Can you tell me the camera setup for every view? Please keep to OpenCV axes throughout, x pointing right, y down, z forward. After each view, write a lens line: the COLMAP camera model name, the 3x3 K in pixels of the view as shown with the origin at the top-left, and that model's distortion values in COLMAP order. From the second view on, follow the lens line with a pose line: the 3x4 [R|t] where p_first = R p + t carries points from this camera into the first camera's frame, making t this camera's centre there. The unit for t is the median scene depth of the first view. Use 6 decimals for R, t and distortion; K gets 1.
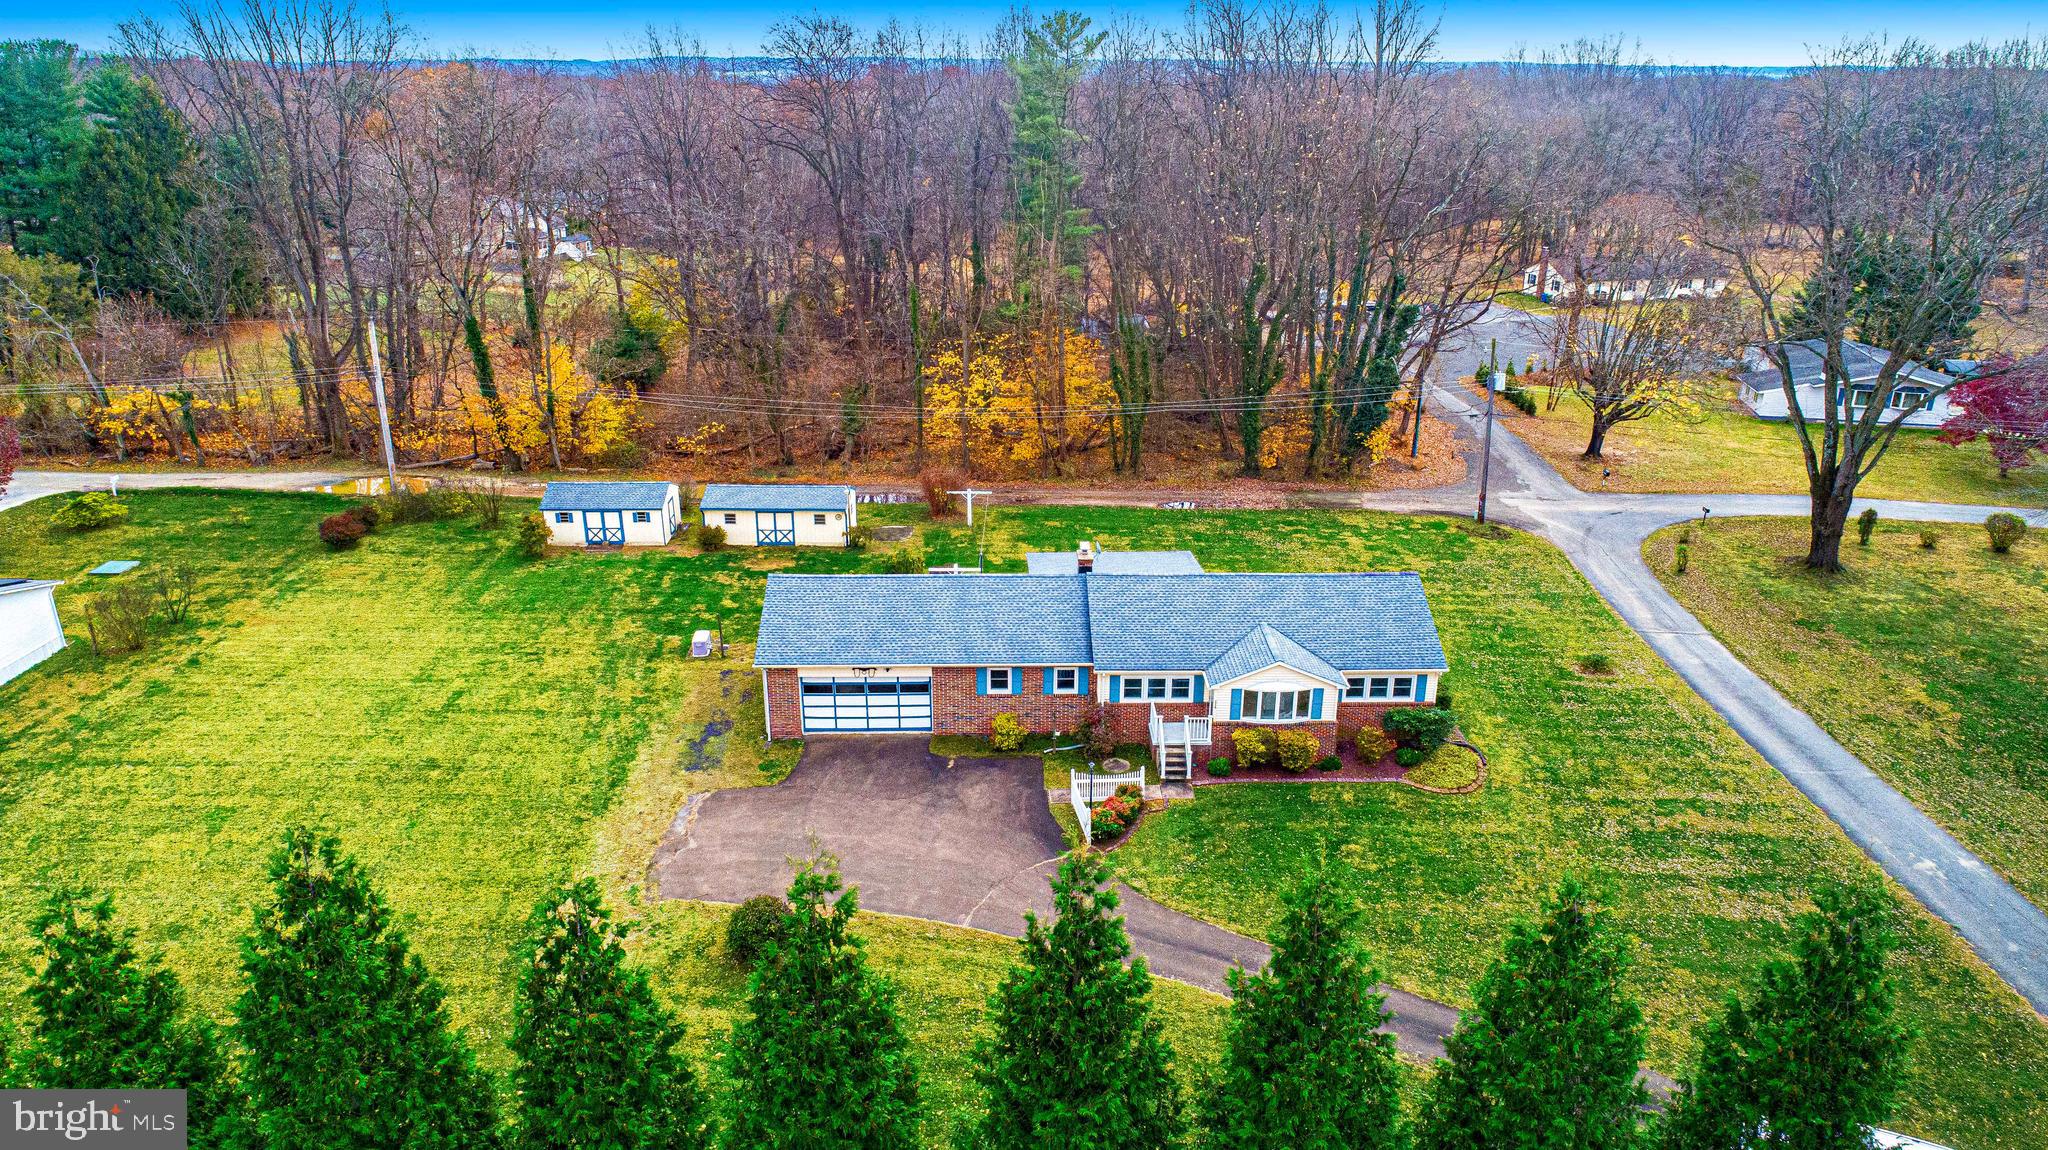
lens RADIAL K [[1366.8, 0, 1032.0], [0, 1366.8, 582.5], [0, 0, 1]] dist [-0.015241, 0.003594]
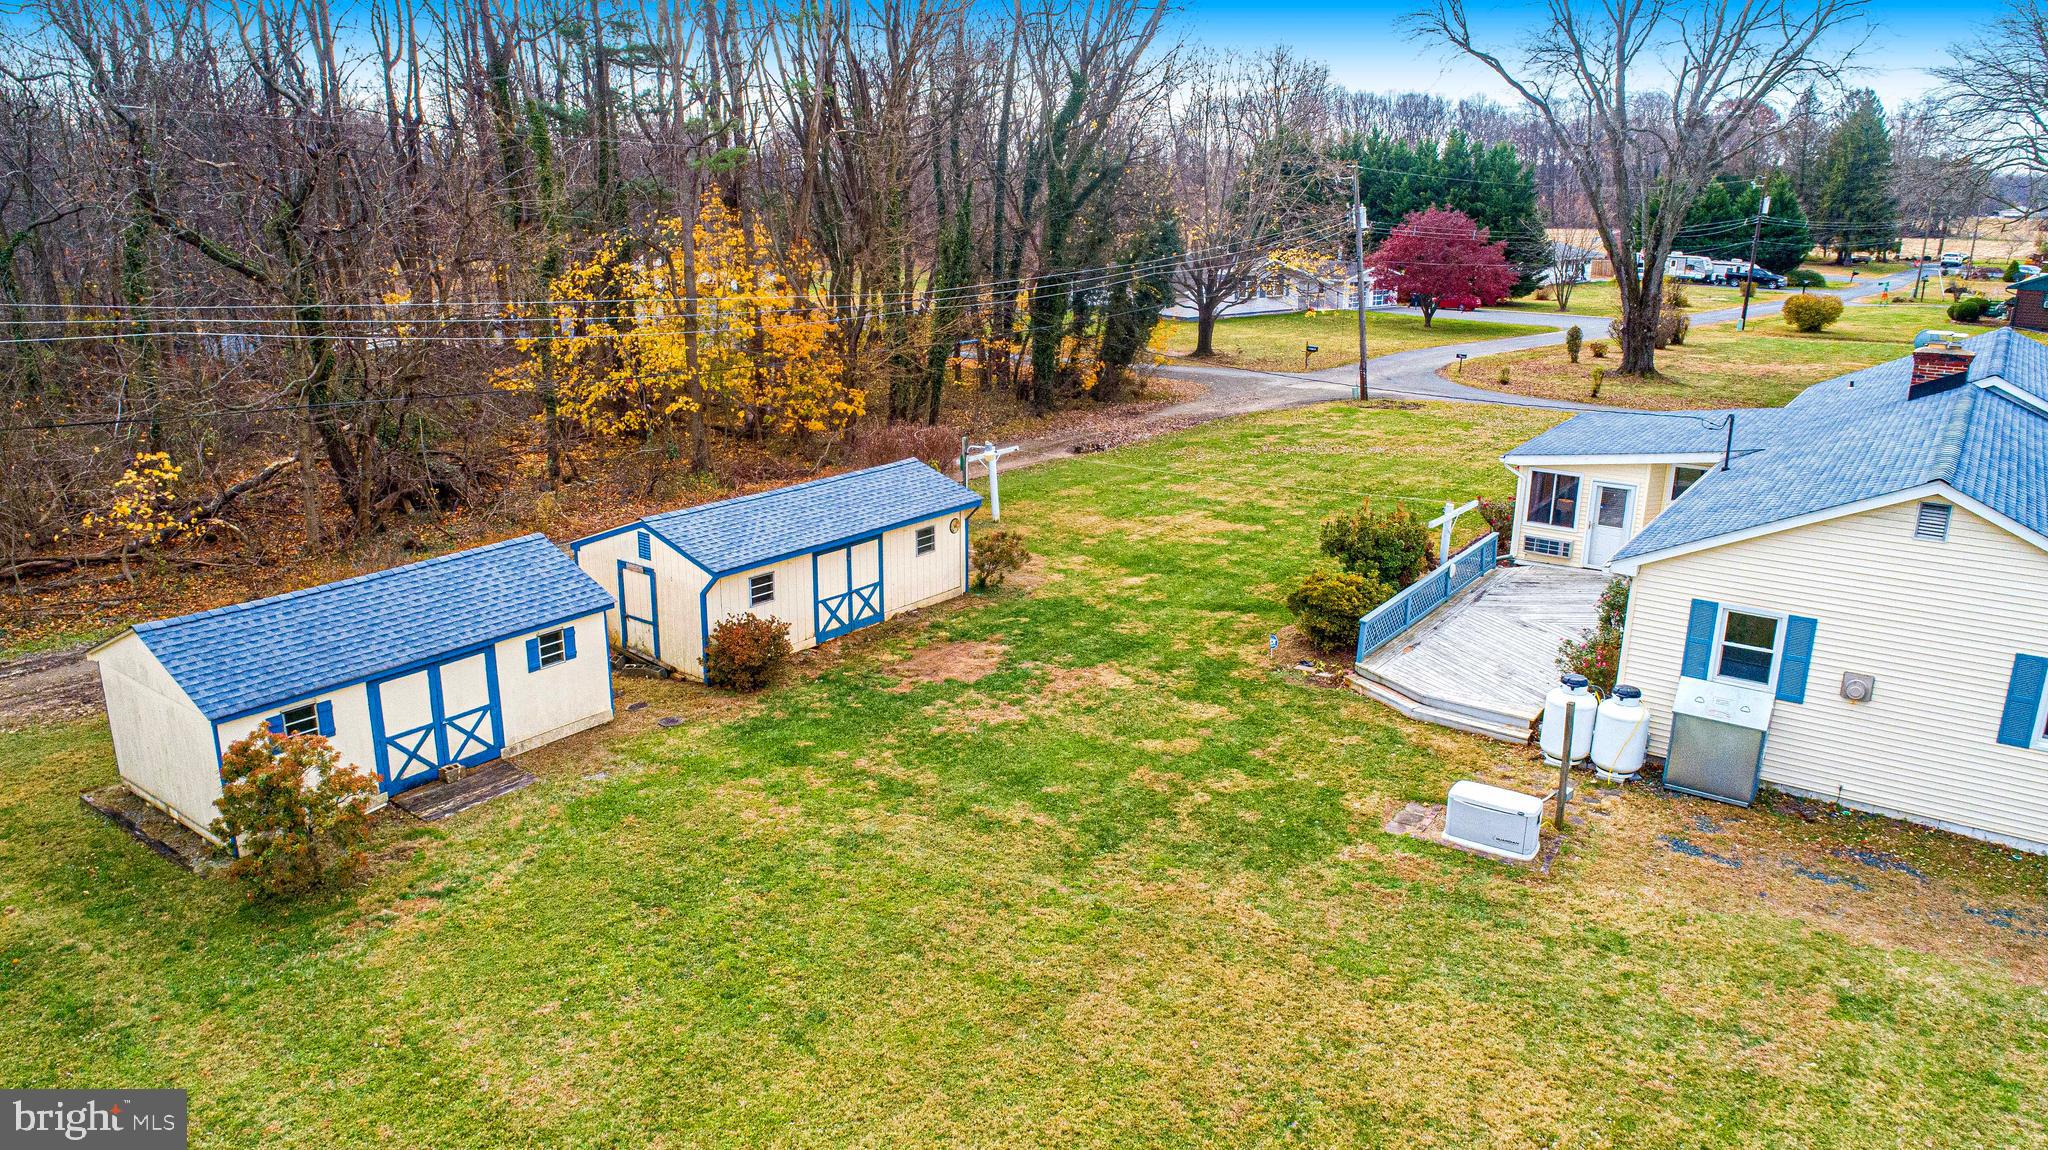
lens RADIAL K [[1366.8, 0, 1032.0], [0, 1366.8, 582.5], [0, 0, 1]] dist [-0.015241, 0.003594]
pose [[0.597065, -0.226320, 0.769605, -0.584080], [0.280222, 0.957782, 0.064259, -0.066126], [-0.751657, 0.177293, 0.635278, 0.923118]]
